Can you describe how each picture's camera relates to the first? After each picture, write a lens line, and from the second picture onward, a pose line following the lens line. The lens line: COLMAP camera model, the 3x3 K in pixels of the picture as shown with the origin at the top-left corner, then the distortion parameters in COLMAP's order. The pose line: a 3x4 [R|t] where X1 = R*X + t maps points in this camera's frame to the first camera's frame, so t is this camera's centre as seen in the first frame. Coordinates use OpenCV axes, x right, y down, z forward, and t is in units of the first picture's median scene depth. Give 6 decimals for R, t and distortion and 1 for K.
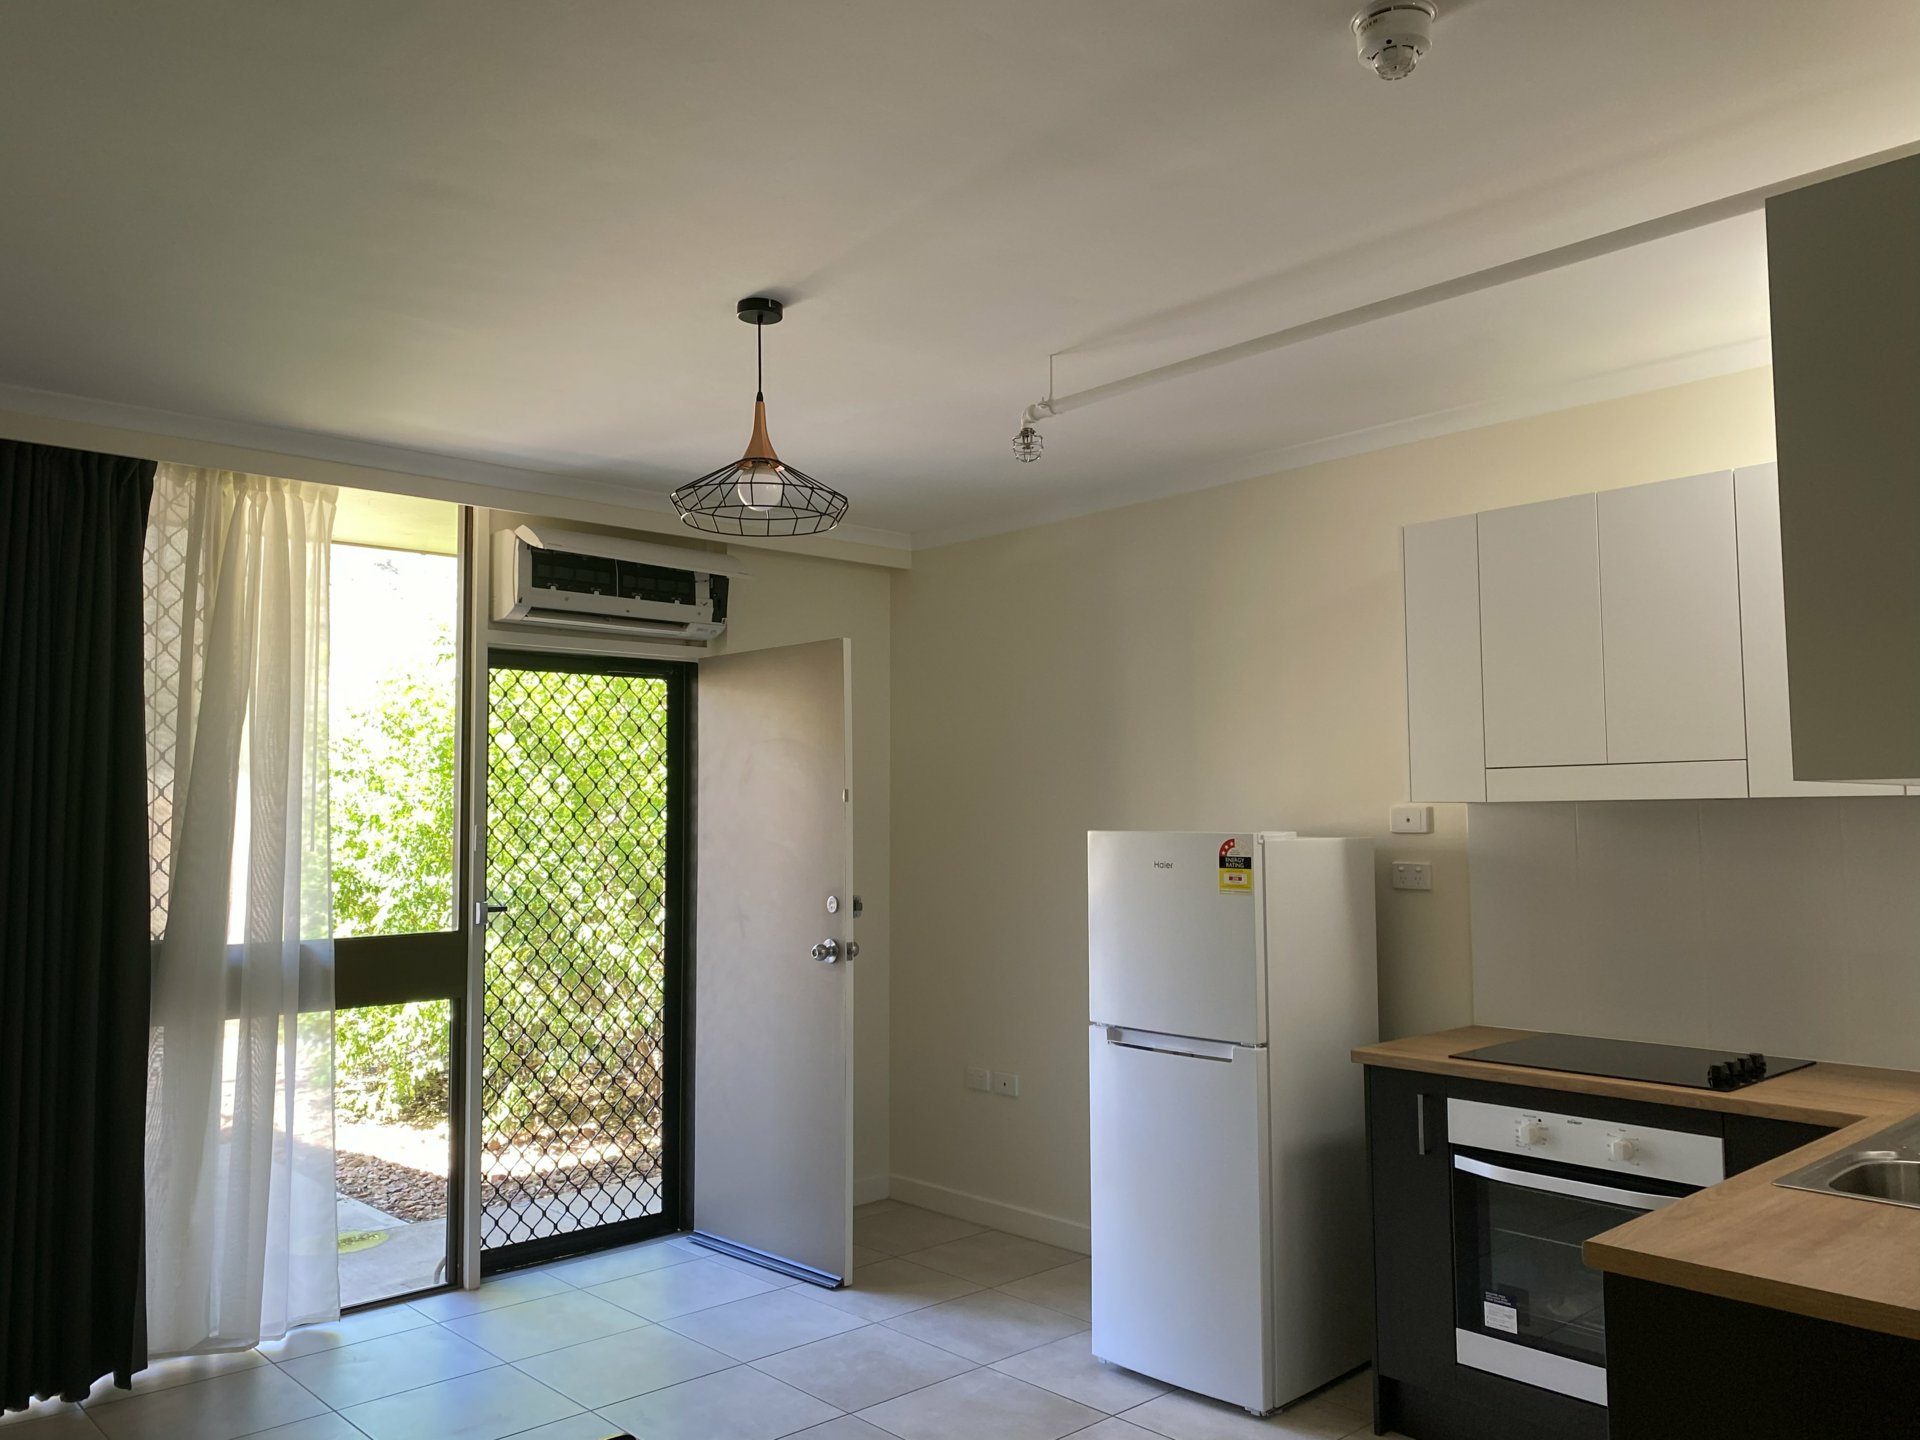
lens RADIAL K [[1469.2, 0, 952.7], [0, 1469.2, 705.3], [0, 0, 1]] dist [0.079435, -0.122733]
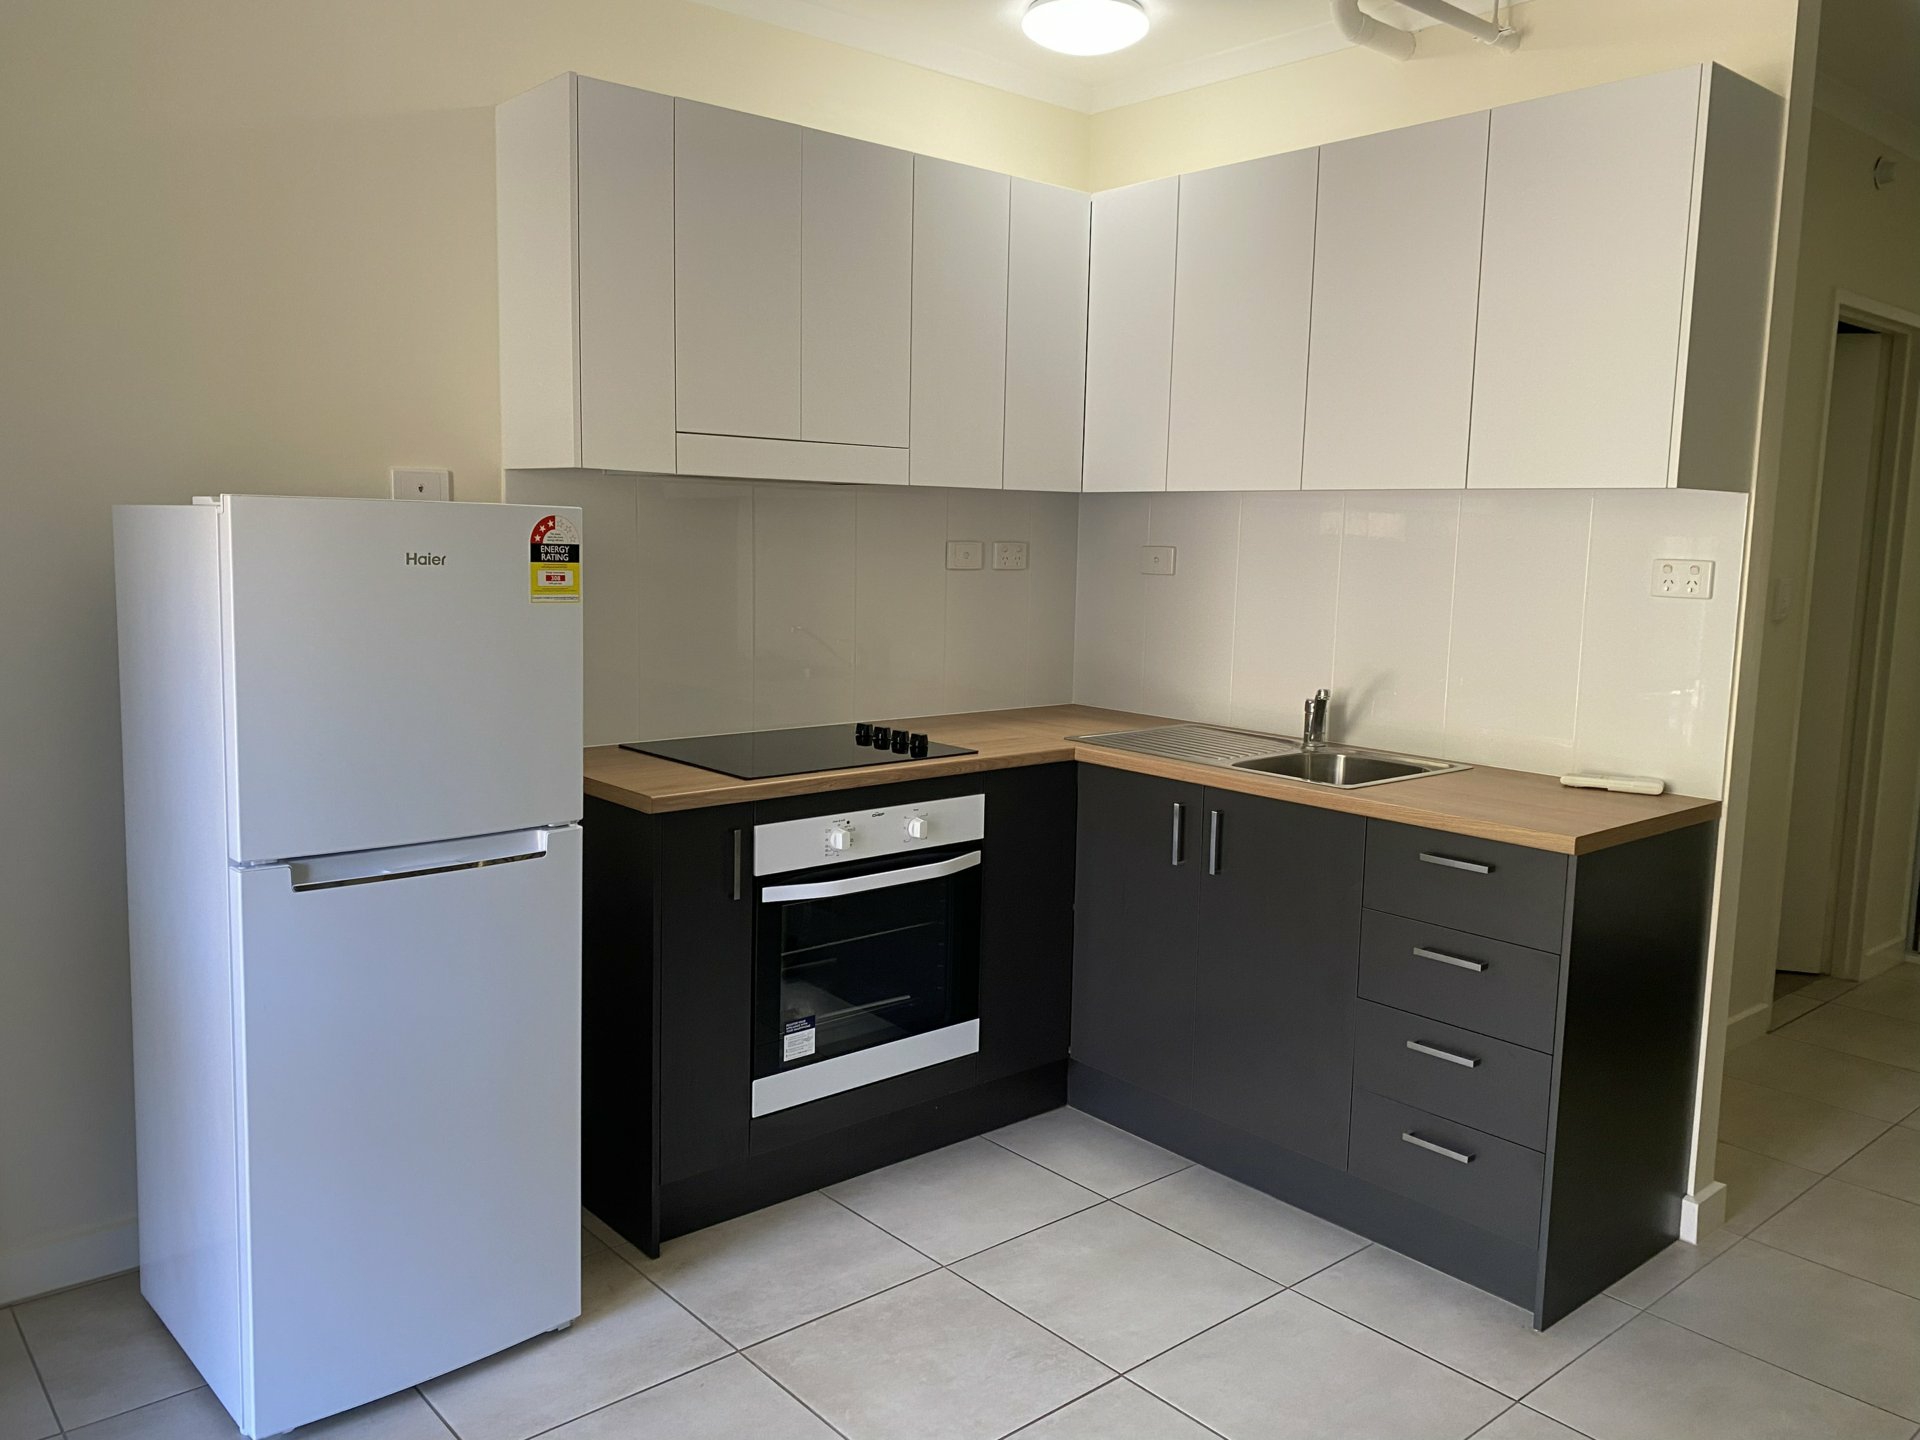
lens RADIAL K [[1469.2, 0, 952.7], [0, 1469.2, 705.3], [0, 0, 1]] dist [0.079435, -0.122733]
pose [[0.030902, -0.117937, 0.992540, -0.450078], [-0.097744, 0.987898, 0.120428, 0.078290], [-0.994732, -0.100737, 0.019001, 0.813951]]
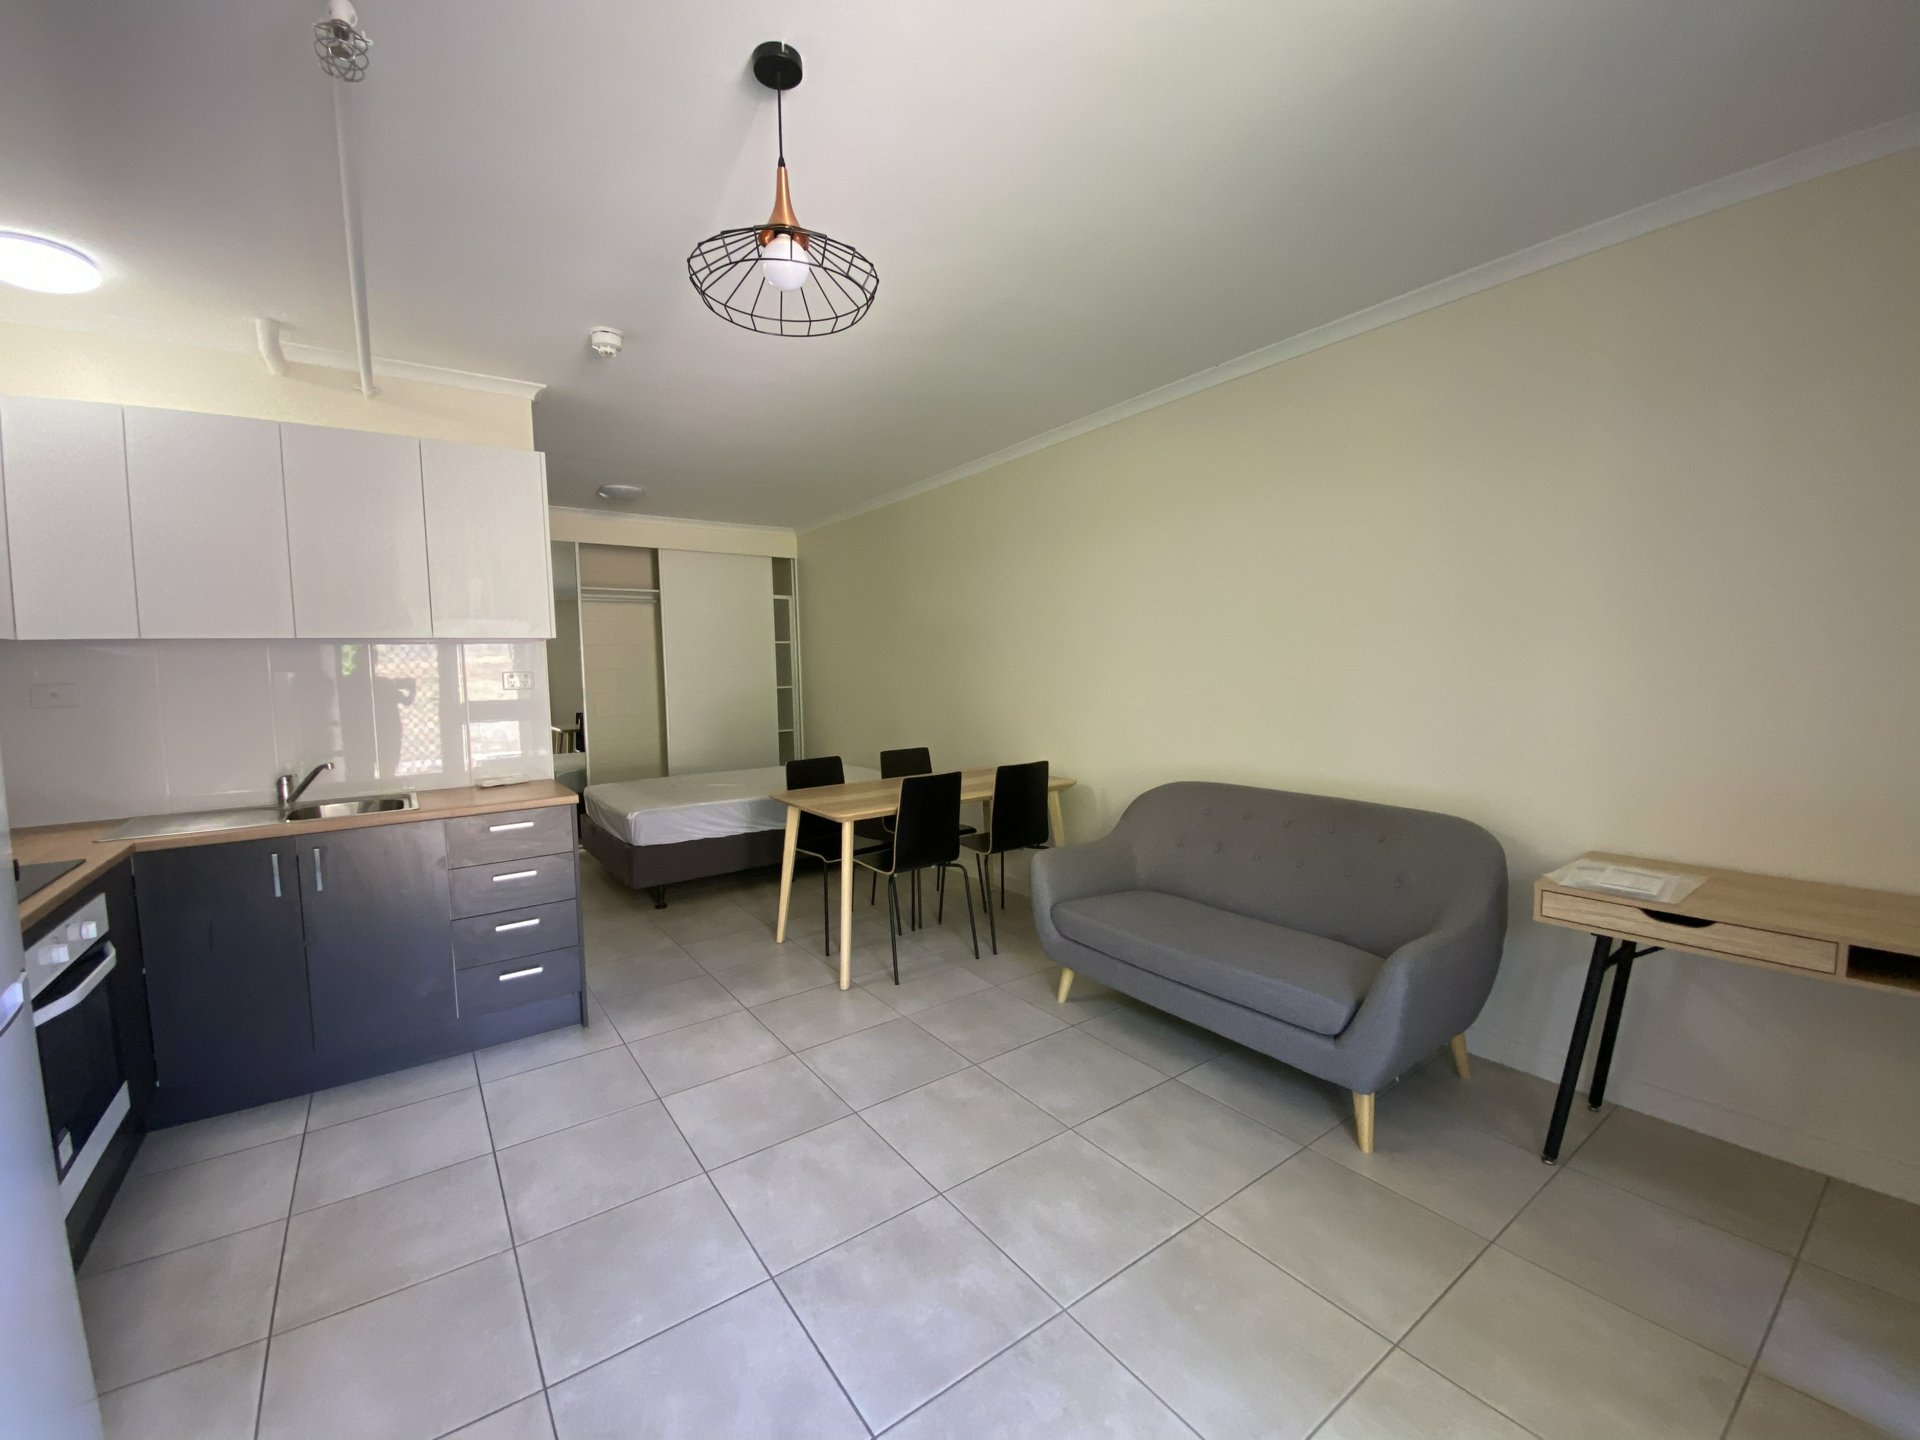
lens RADIAL K [[792.5, 0, 953.3], [0, 792.5, 724.3], [0, 0, 1]] dist [0.013727, -0.000247]
pose [[-0.991608, 0.027019, 0.126422, -0.247882], [0.026816, 0.999635, -0.003302, 0.135346], [-0.126465, 0.000116, -0.991971, 1.288277]]
